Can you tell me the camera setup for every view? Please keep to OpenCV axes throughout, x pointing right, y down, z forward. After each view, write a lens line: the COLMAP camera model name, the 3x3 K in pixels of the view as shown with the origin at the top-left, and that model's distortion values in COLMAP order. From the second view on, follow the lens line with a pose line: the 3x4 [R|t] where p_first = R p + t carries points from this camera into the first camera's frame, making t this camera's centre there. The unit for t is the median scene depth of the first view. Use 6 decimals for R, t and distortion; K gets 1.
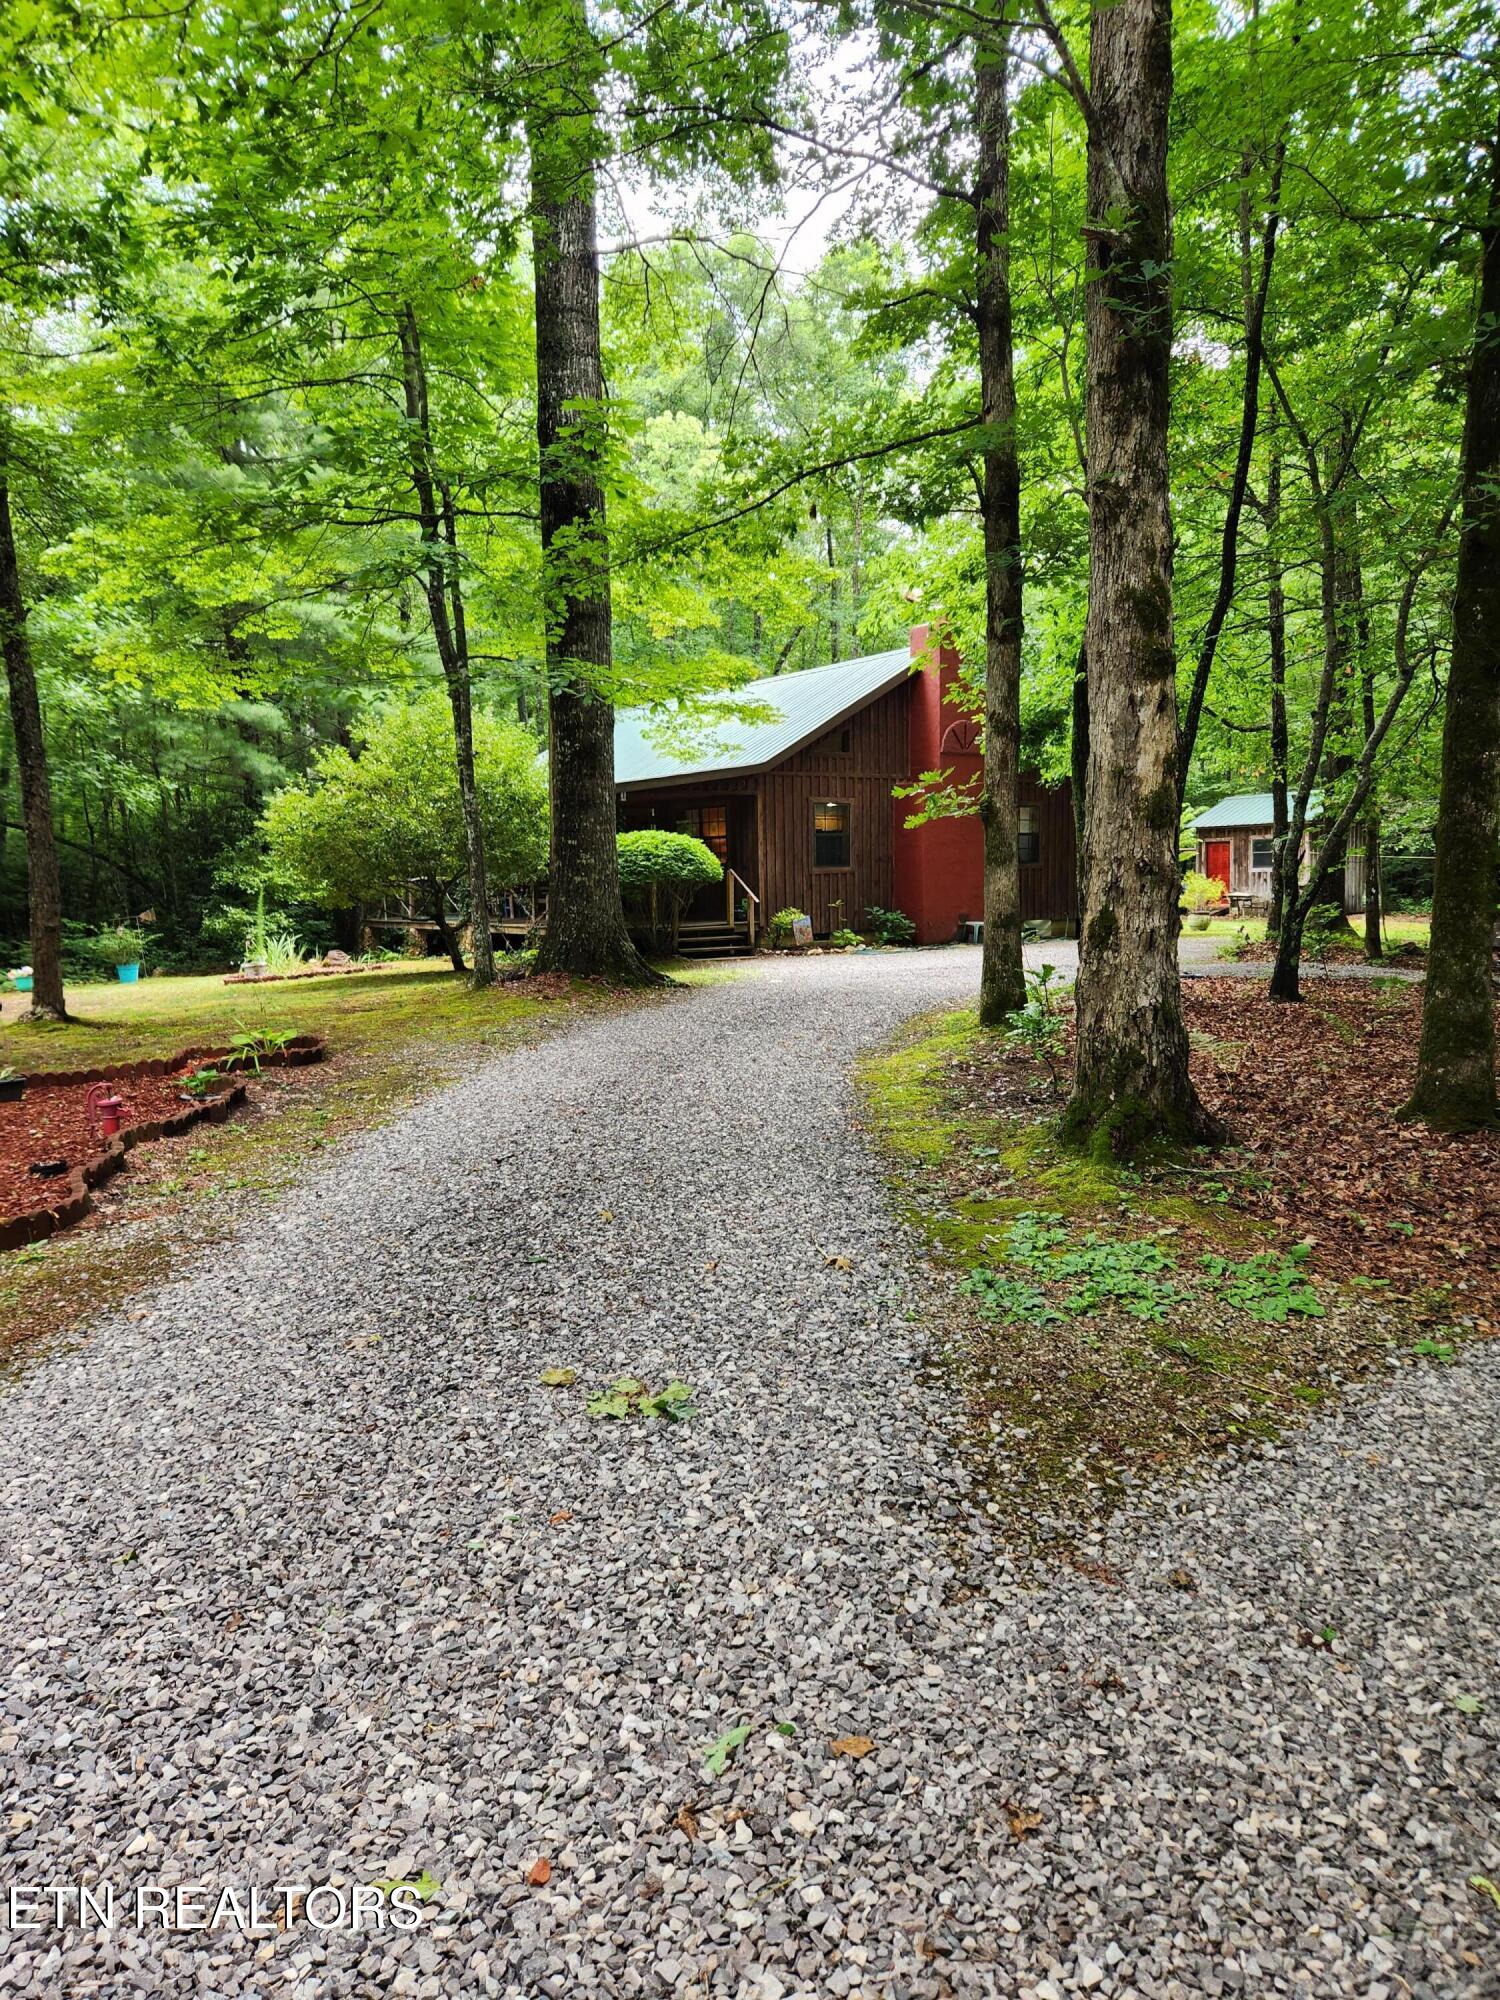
lens RADIAL K [[1349.2, 0, 752.4], [0, 1349.2, 995.9], [0, 0, 1]] dist [0.060337, -0.046039]
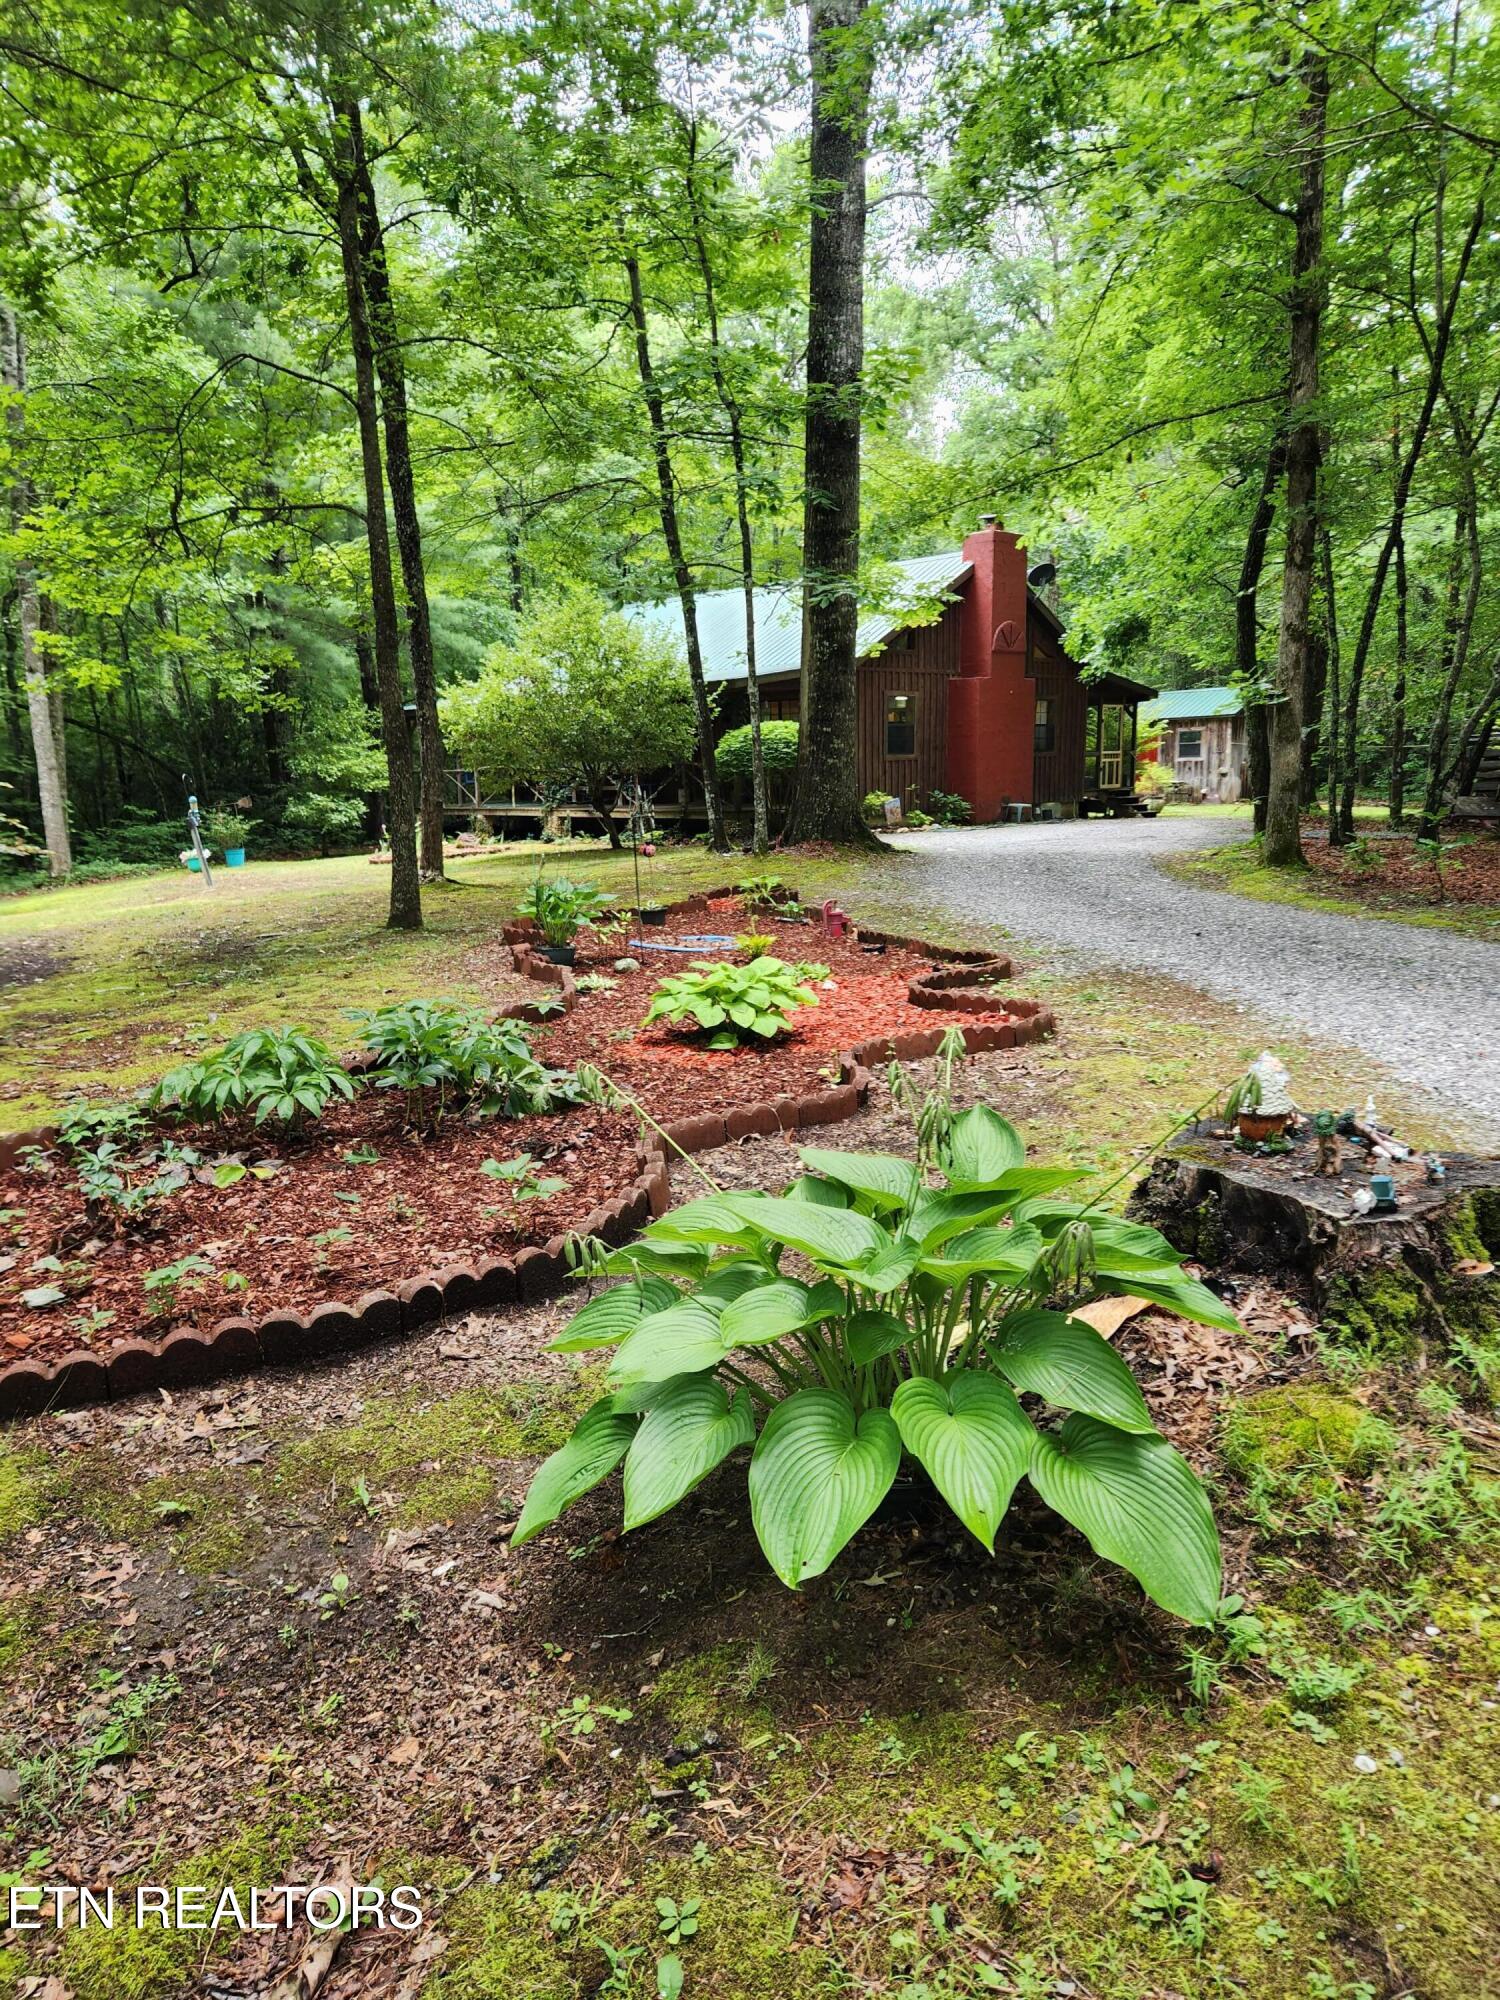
lens RADIAL K [[1349.2, 0, 754.6], [0, 1349.2, 1008.2], [0, 0, 1]] dist [0.060337, -0.046039]
pose [[0.990317, -0.026132, 0.136342, -0.230270], [0.014540, 0.996247, 0.085330, 0.017265], [-0.138061, -0.082521, 0.986980, -0.112055]]
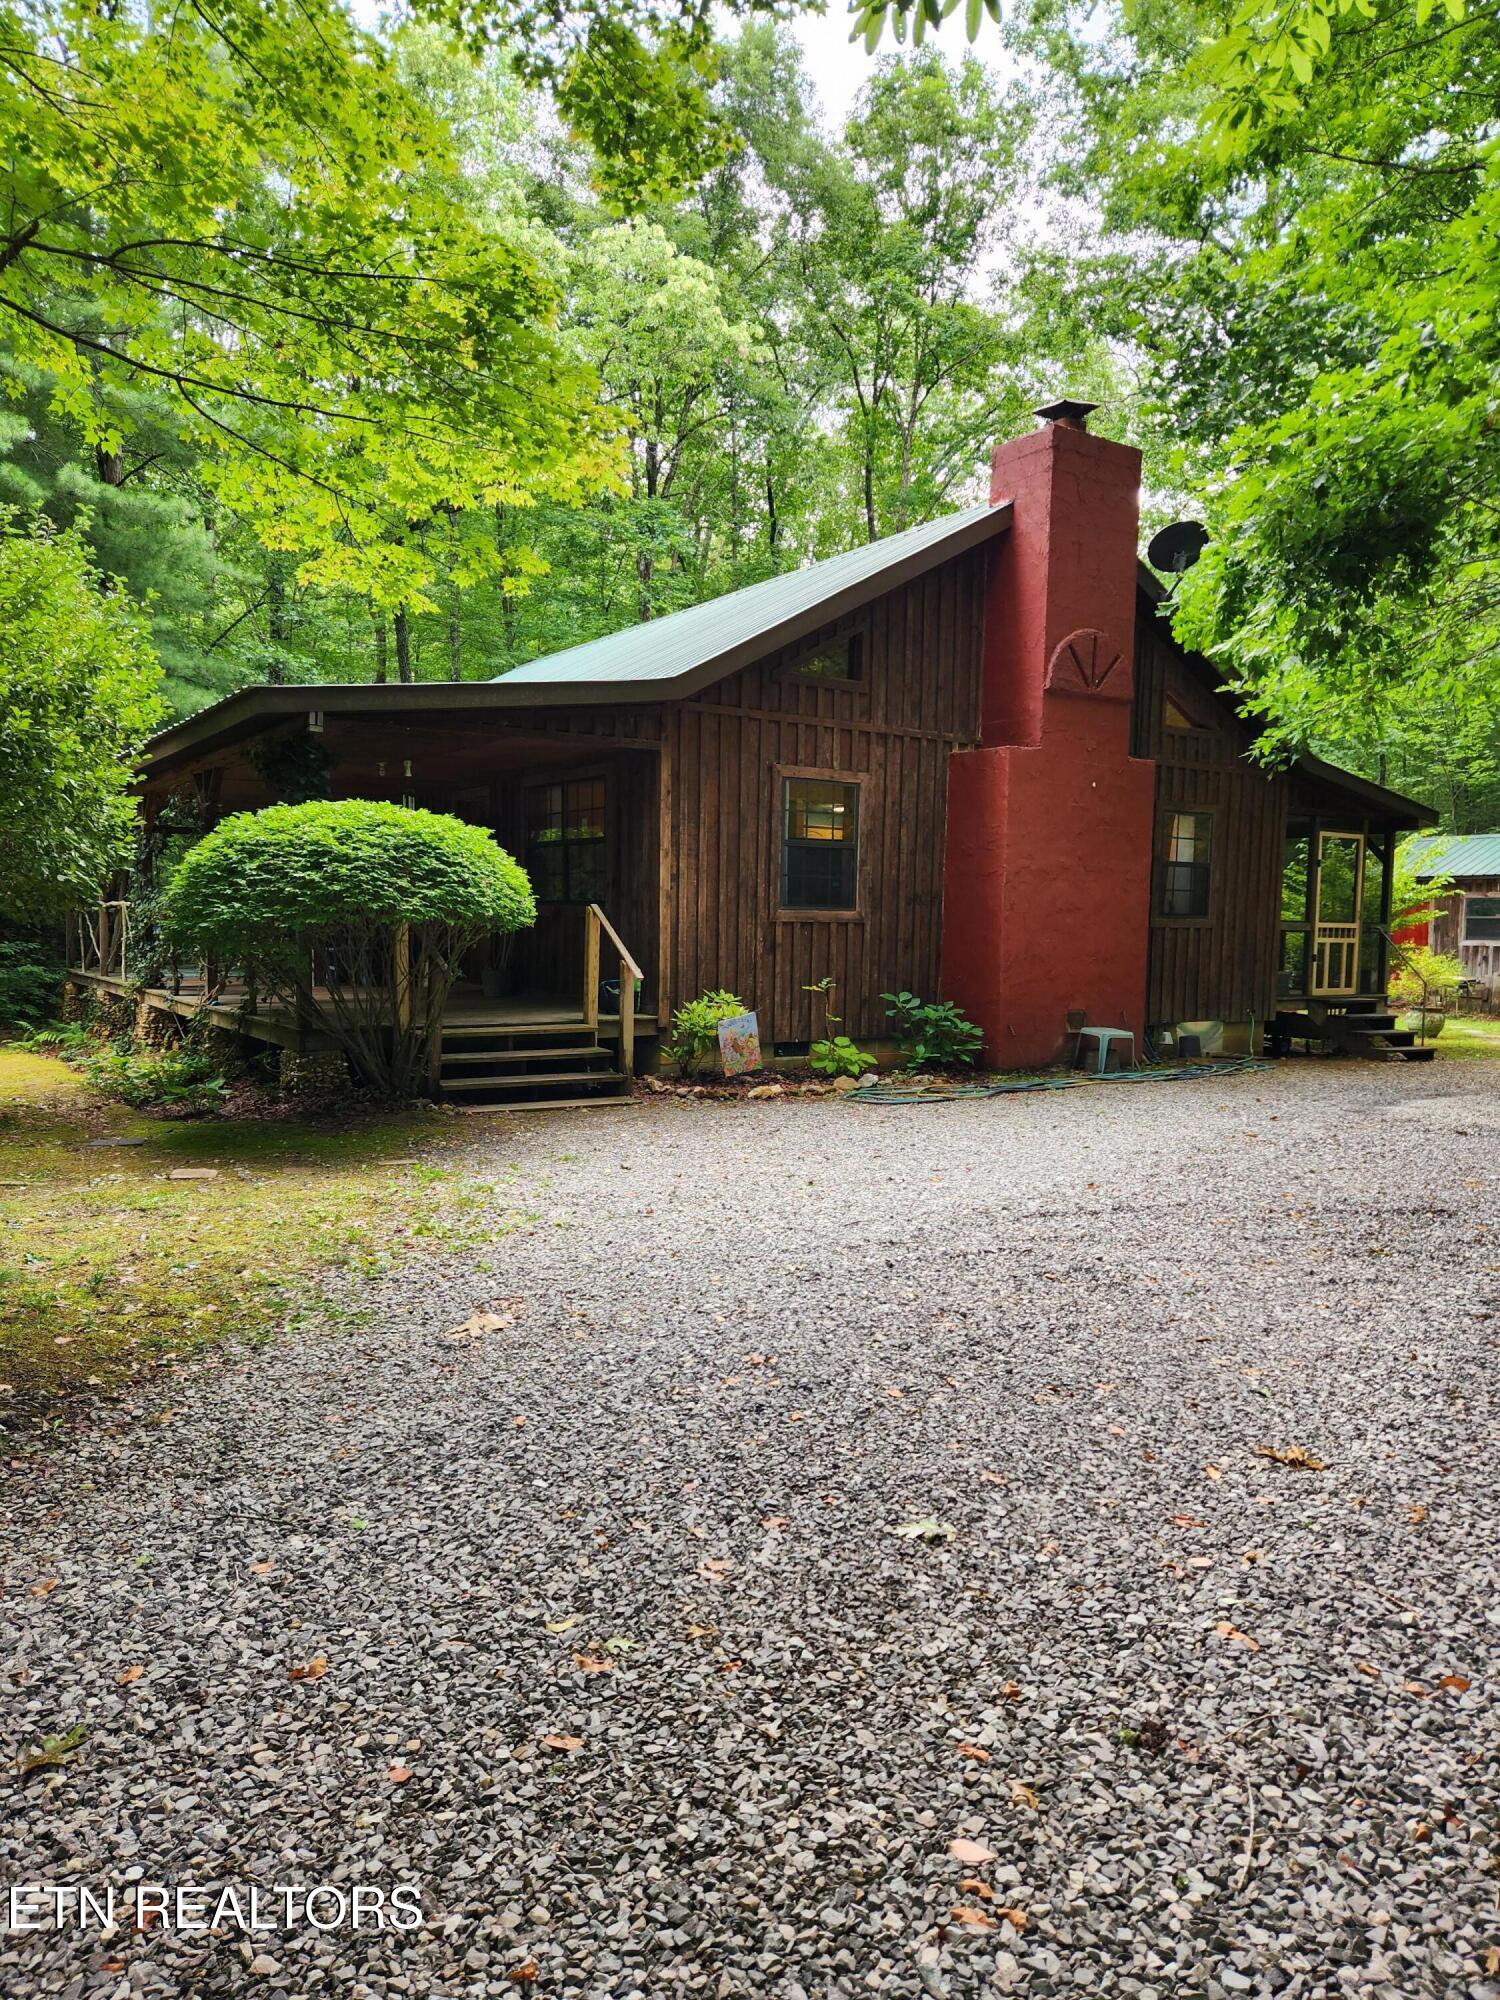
lens RADIAL K [[1349.2, 0, 742.3], [0, 1349.2, 995.9], [0, 0, 1]] dist [0.060337, -0.046039]
pose [[0.998657, 0.040323, -0.032545, 0.050935], [-0.041426, 0.998565, -0.033942, -0.048232], [0.031130, 0.035244, 0.998894, 0.531758]]
